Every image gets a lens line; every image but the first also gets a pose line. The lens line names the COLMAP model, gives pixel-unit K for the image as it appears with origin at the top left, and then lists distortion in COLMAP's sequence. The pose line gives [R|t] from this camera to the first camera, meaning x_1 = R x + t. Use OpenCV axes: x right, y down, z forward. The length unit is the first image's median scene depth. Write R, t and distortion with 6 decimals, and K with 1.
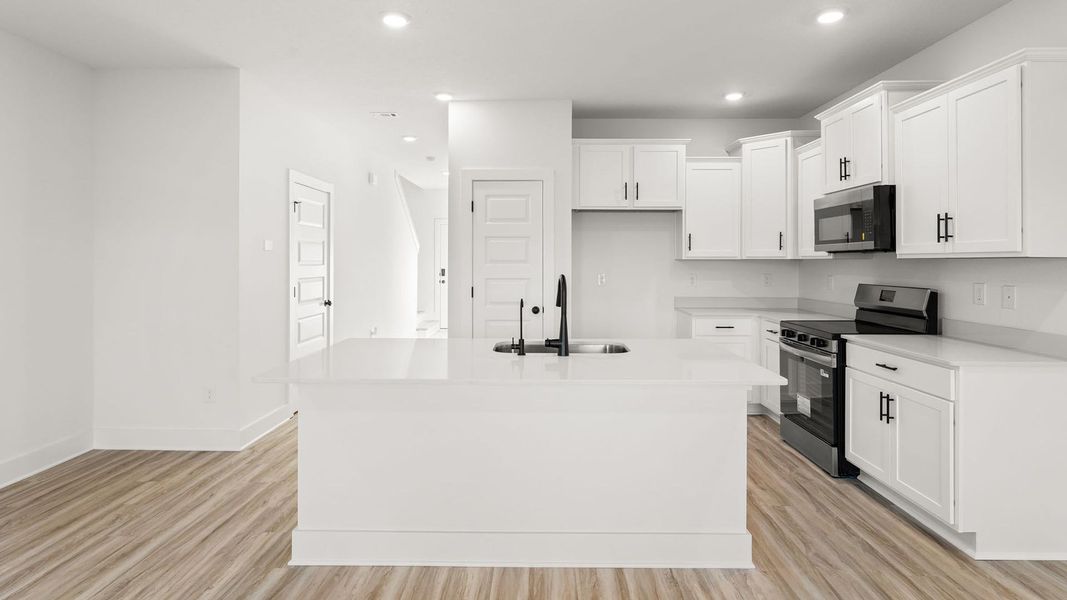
lens RADIAL K [[550.3, 0, 535.2], [0, 550.3, 260.1], [0, 0, 1]] dist [-0.000876, 0.000215]
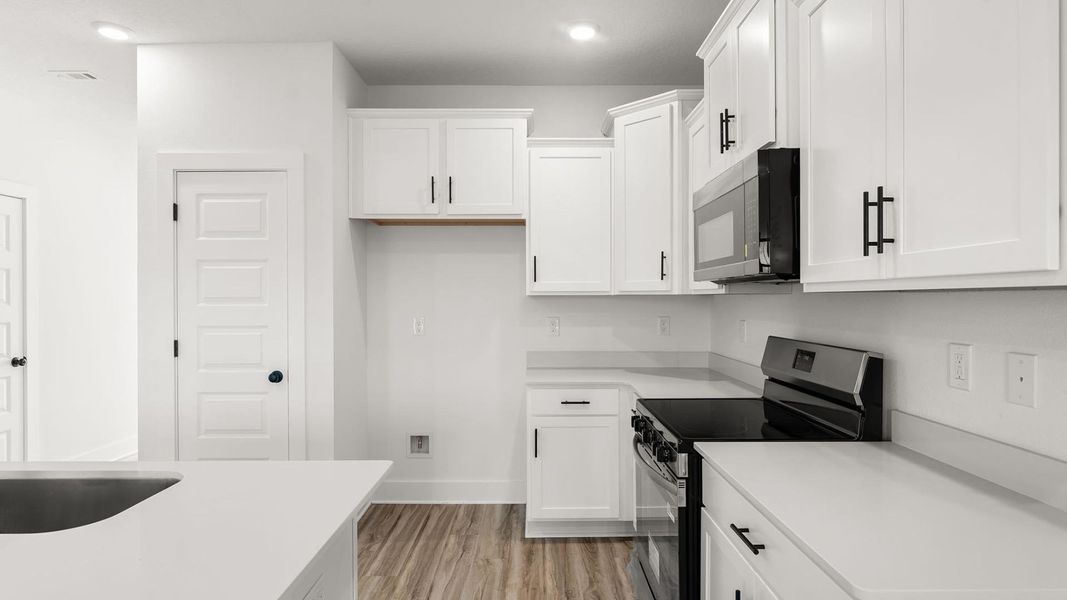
lens RADIAL K [[576.1, 0, 533.5], [0, 576.1, 300.0], [0, 0, 1]] dist [-0.000290, -0.000456]
pose [[0.999957, -0.002434, 0.009001, 0.290167], [0.002387, 0.999983, 0.005275, 0.000453], [-0.009014, -0.005253, 0.999946, 0.337727]]
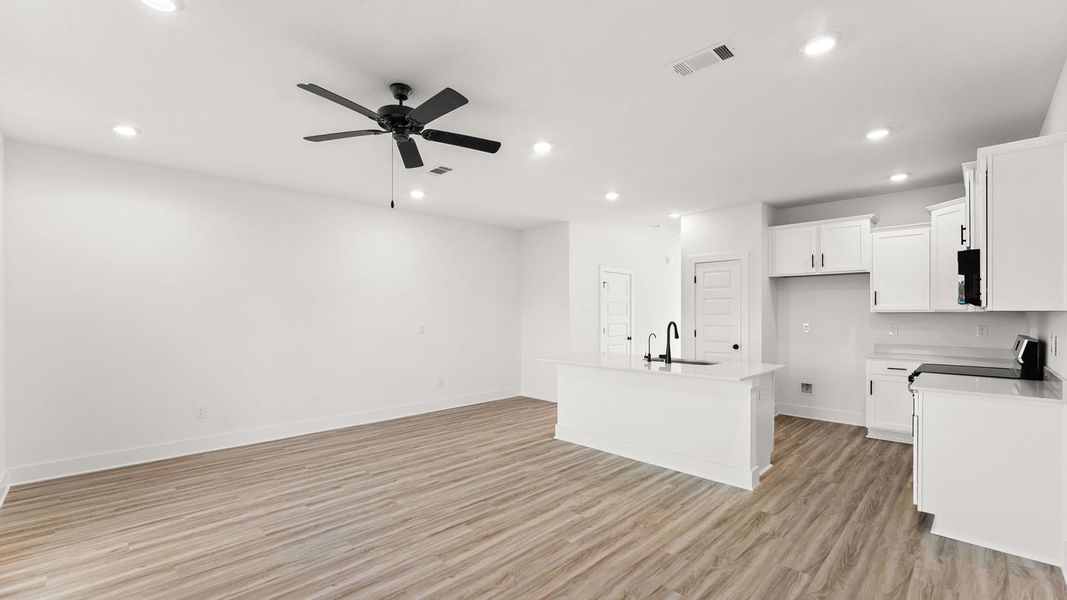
lens RADIAL K [[443.6, 0, 540.3], [0, 443.6, 313.6], [0, 0, 1]] dist [-0.001325, -0.000150]
pose [[0.722521, -0.001223, -0.691348, 0.449926], [0.002278, 0.999997, 0.000612, -0.001165], [0.691345, -0.002018, 0.722522, -0.235704]]
